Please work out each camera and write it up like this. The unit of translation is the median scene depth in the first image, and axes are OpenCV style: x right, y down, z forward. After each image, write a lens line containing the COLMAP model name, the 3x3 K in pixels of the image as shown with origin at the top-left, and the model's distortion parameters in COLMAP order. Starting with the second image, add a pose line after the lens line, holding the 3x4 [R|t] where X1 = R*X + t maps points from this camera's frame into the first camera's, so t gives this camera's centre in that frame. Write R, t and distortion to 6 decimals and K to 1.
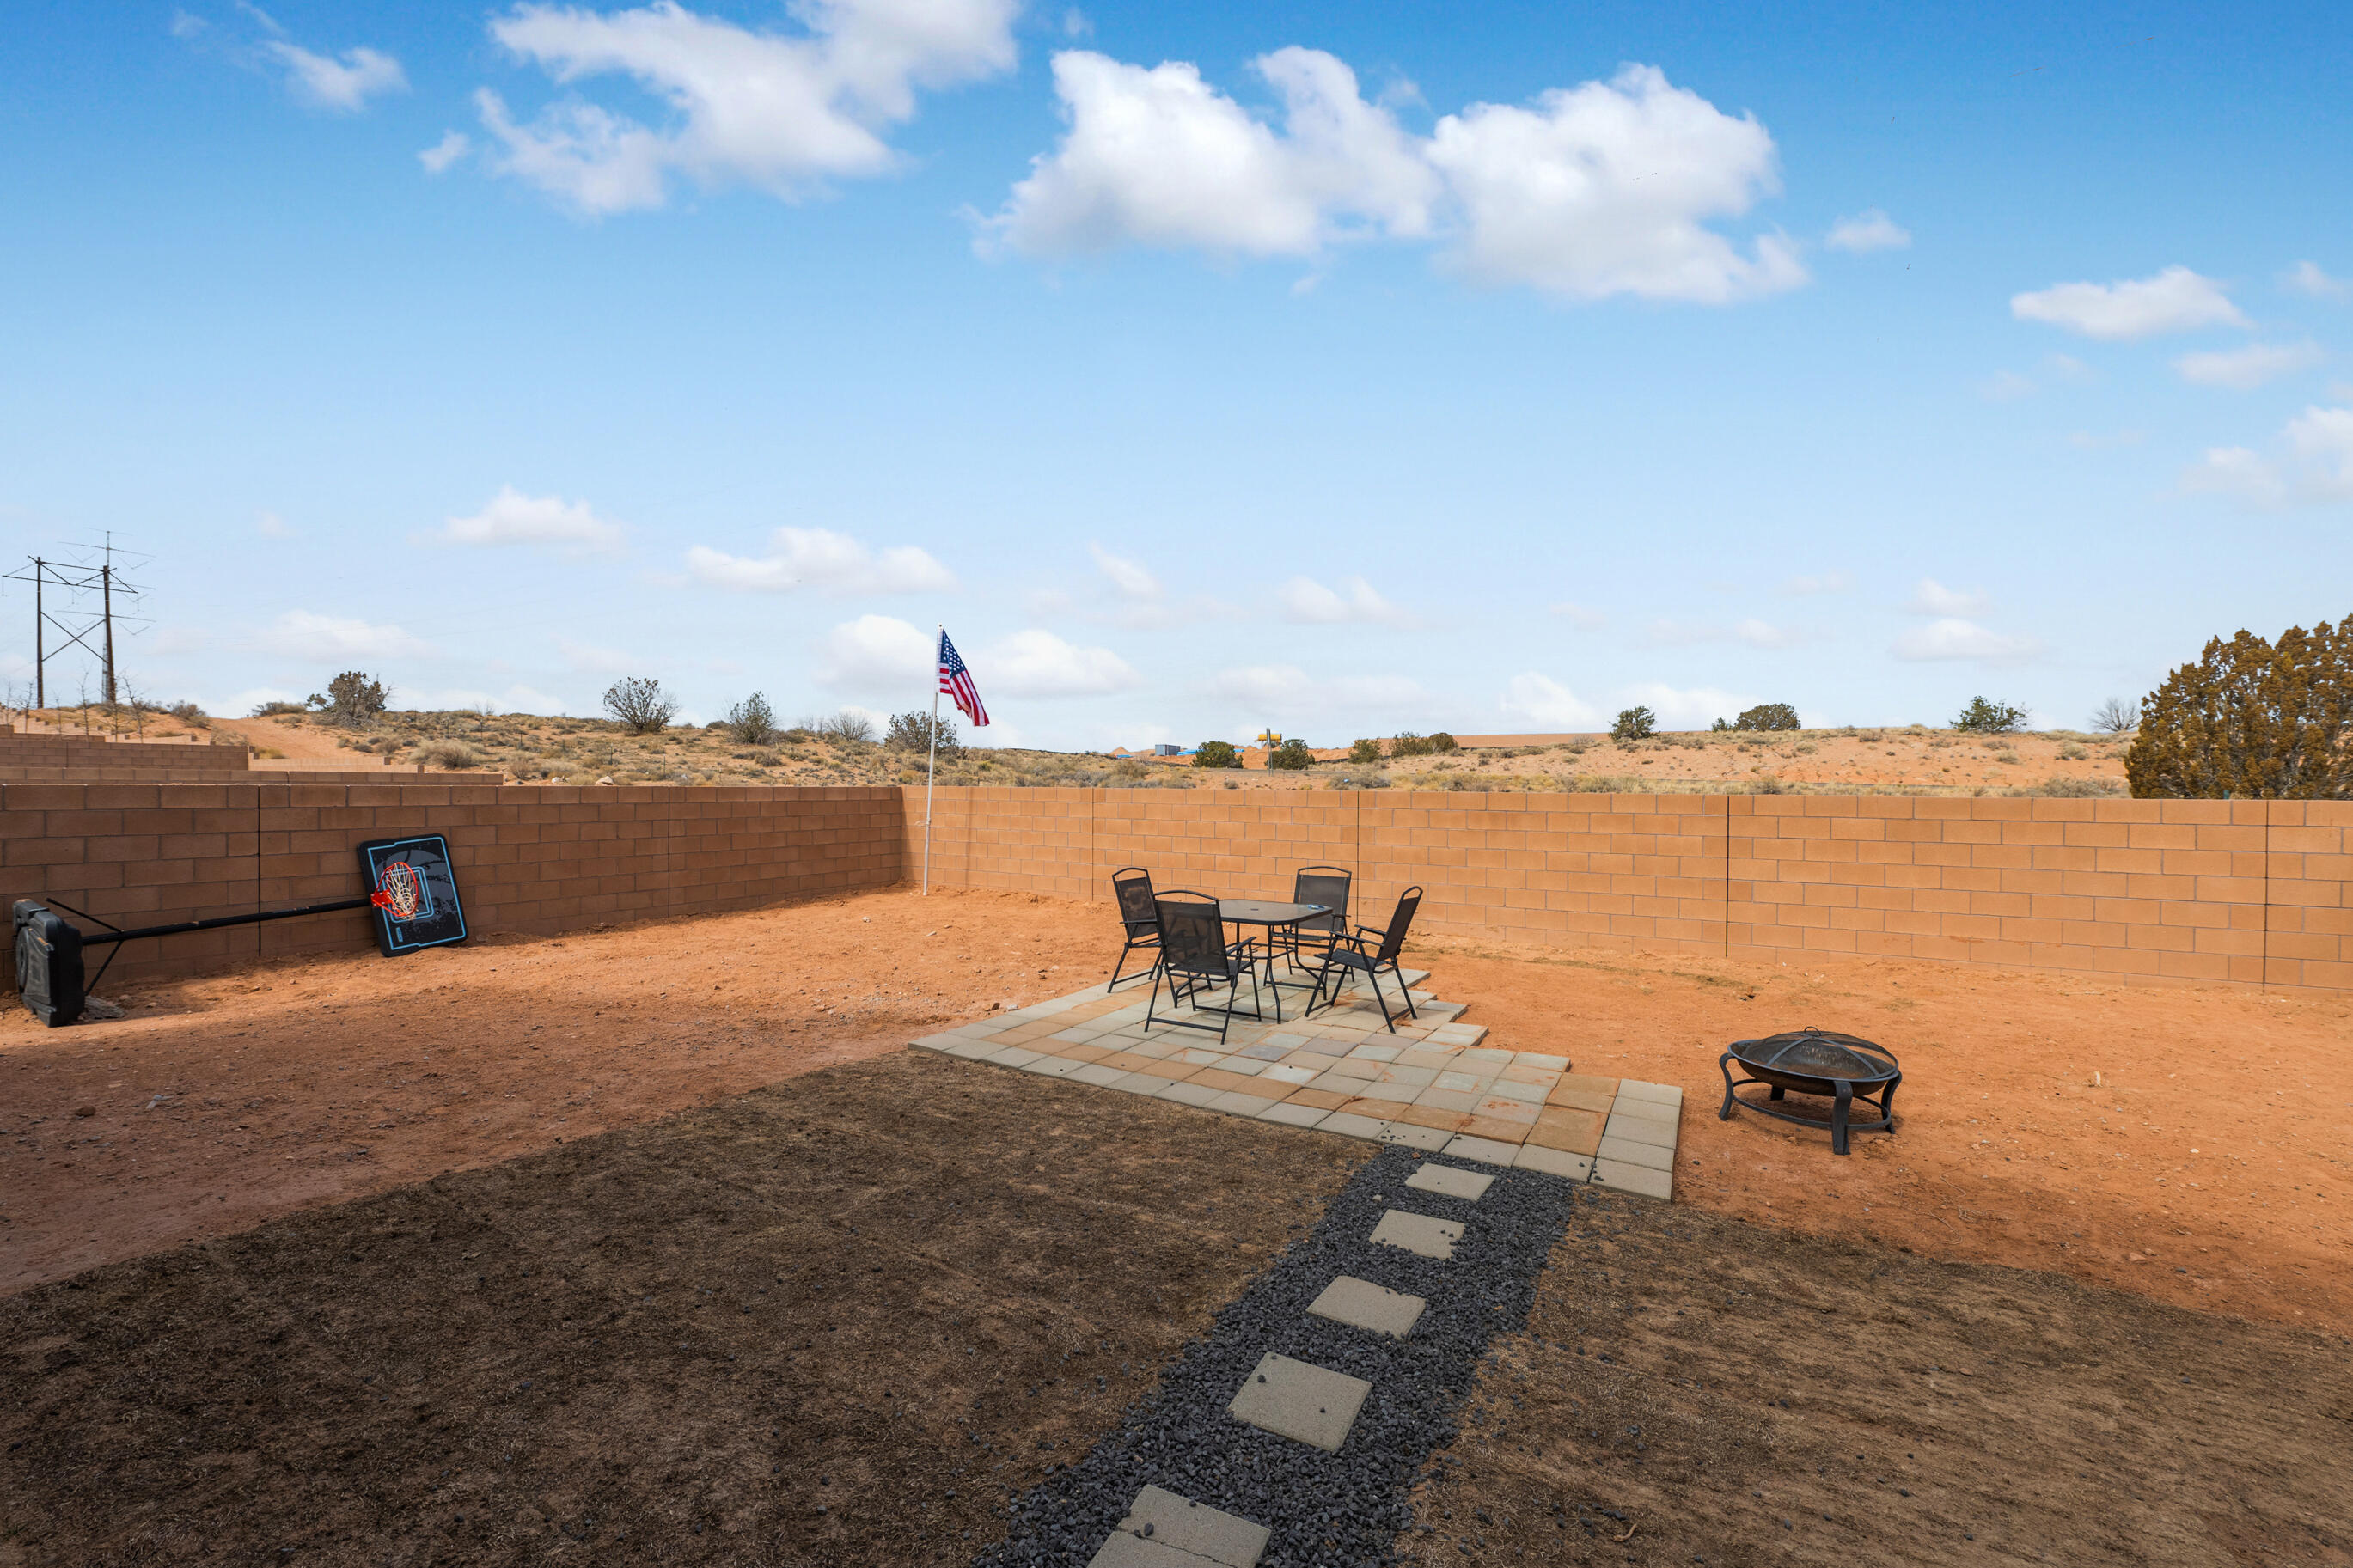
lens RADIAL K [[951.8, 0, 1161.3], [0, 951.8, 781.9], [0, 0, 1]] dist [-0.015058, -0.000265]
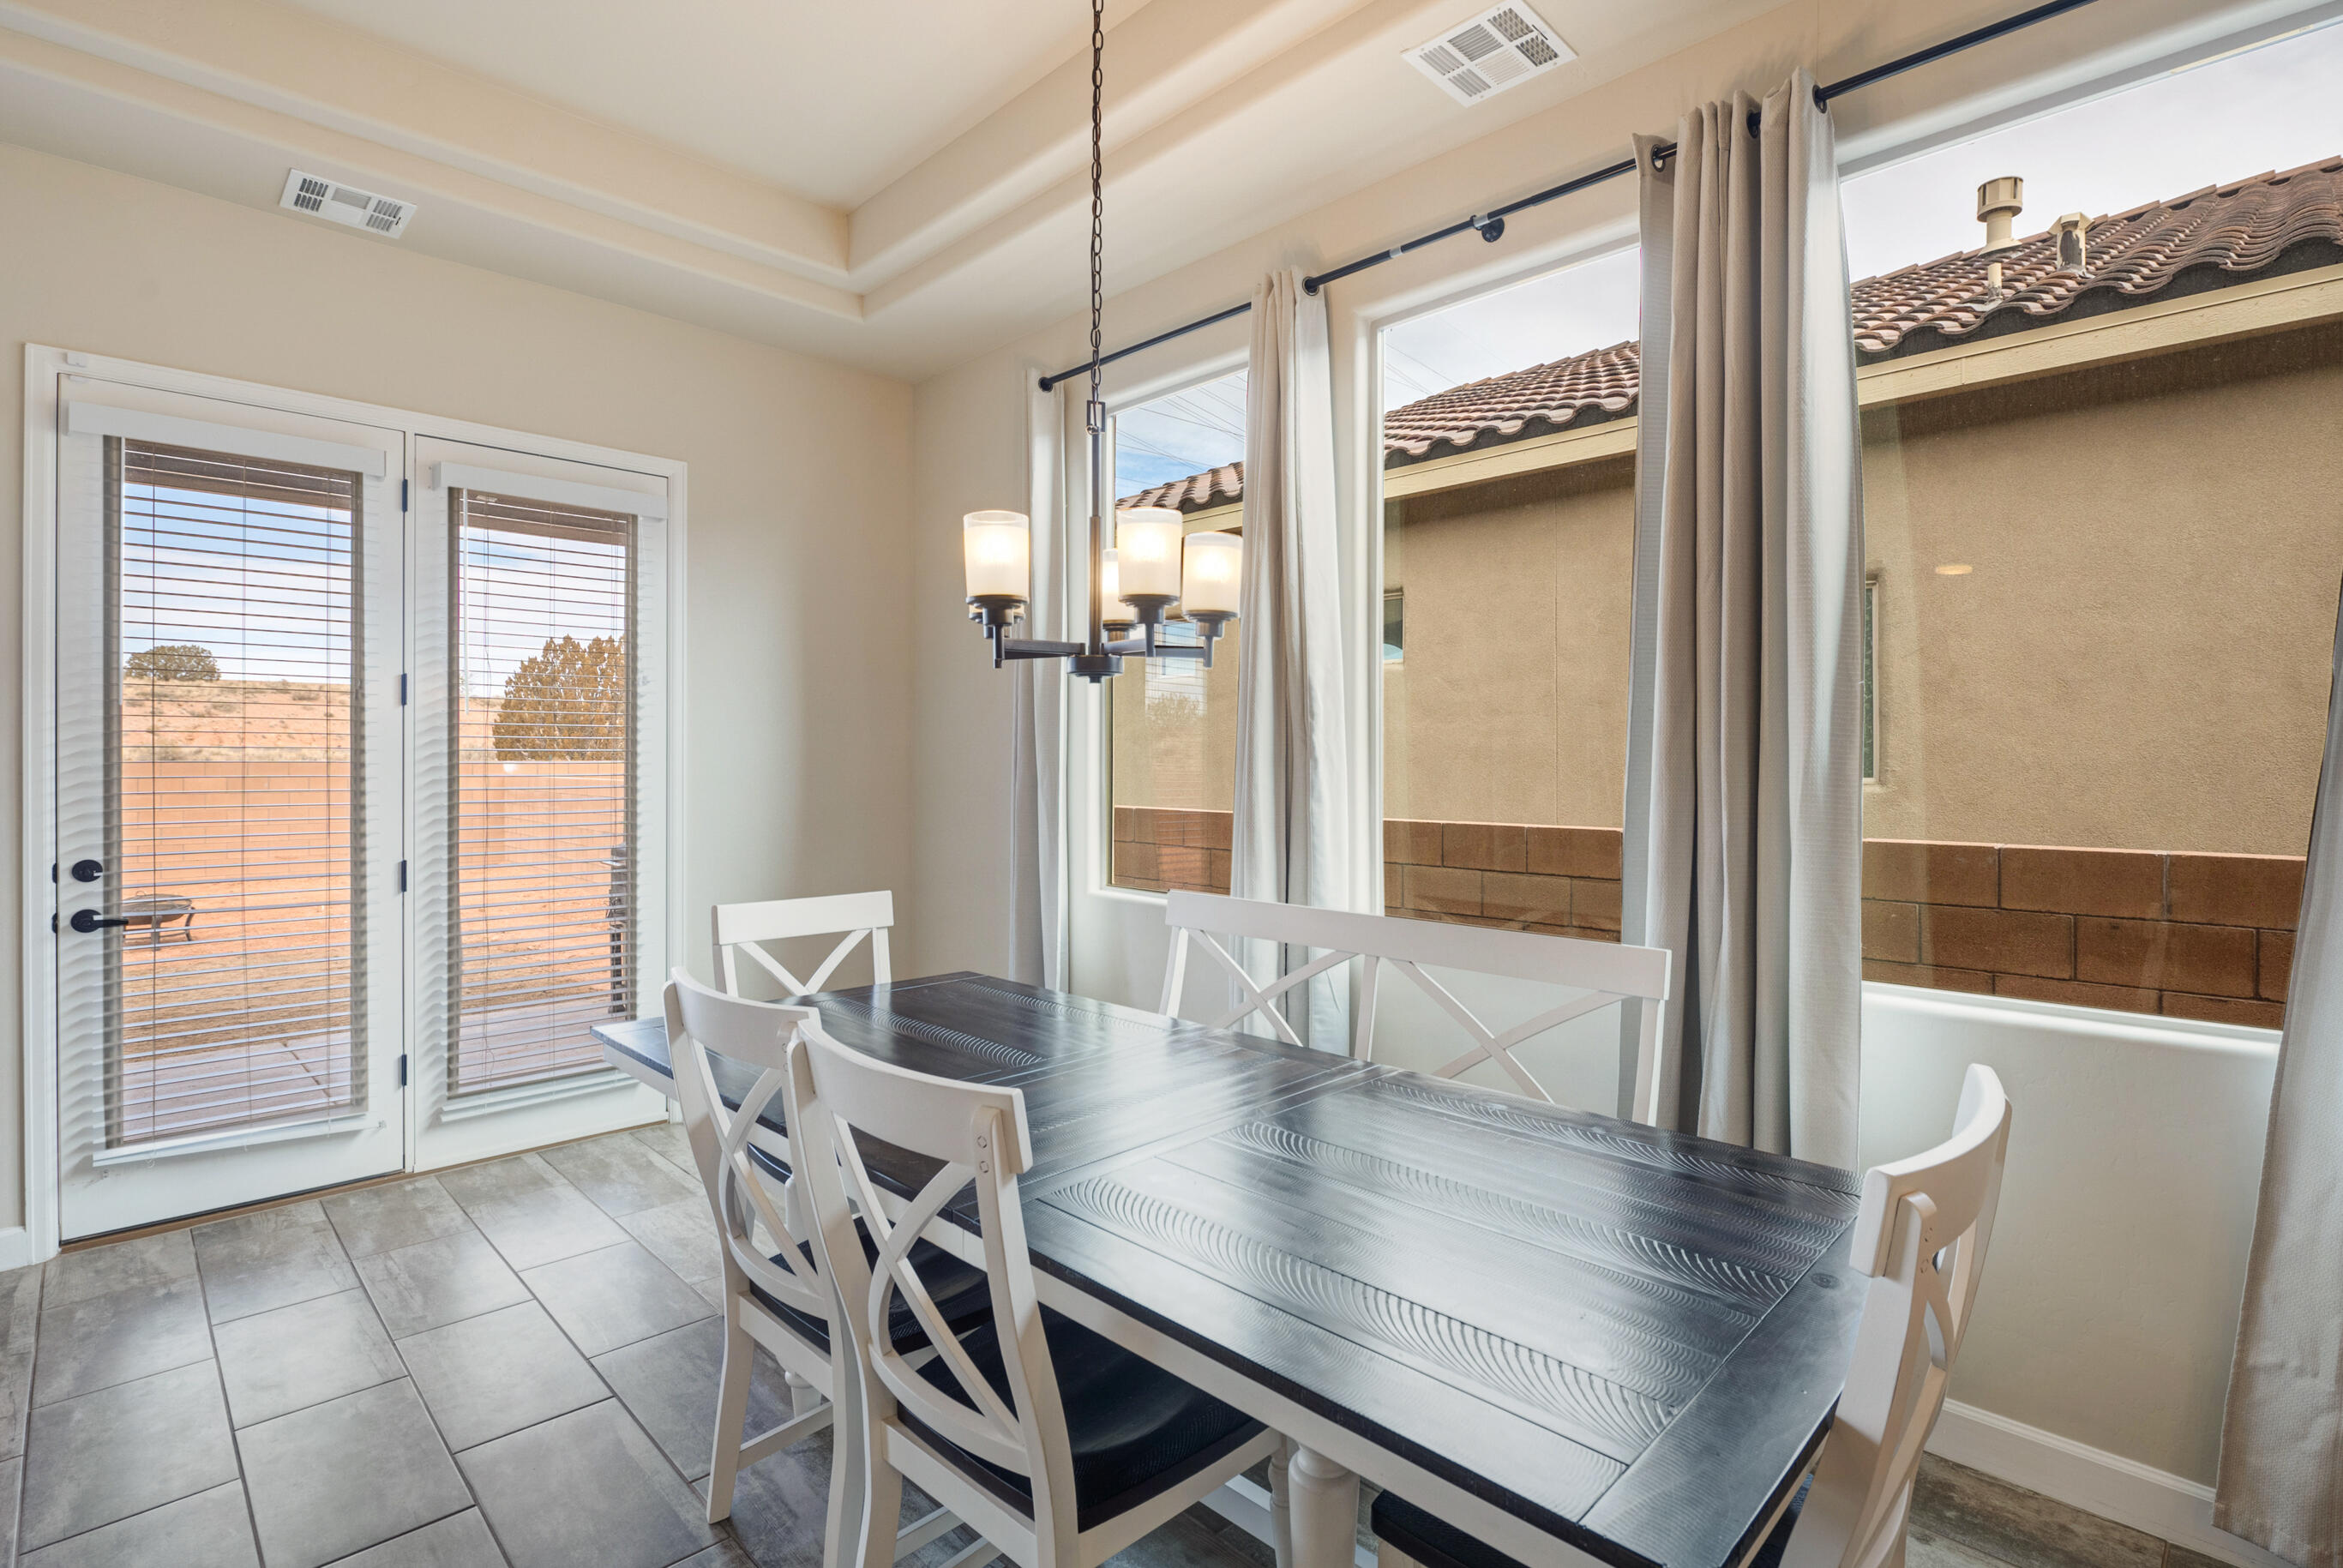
lens RADIAL K [[1088.6, 0, 1170.6], [0, 1088.6, 768.7], [0, 0, 1]] dist [-0.000421, -0.000124]
pose [[0.256382, -0.015165, 0.966456, -0.136297], [-0.004533, 0.999847, 0.016892, -0.001146], [-0.966565, -0.008712, 0.256275, -0.244013]]
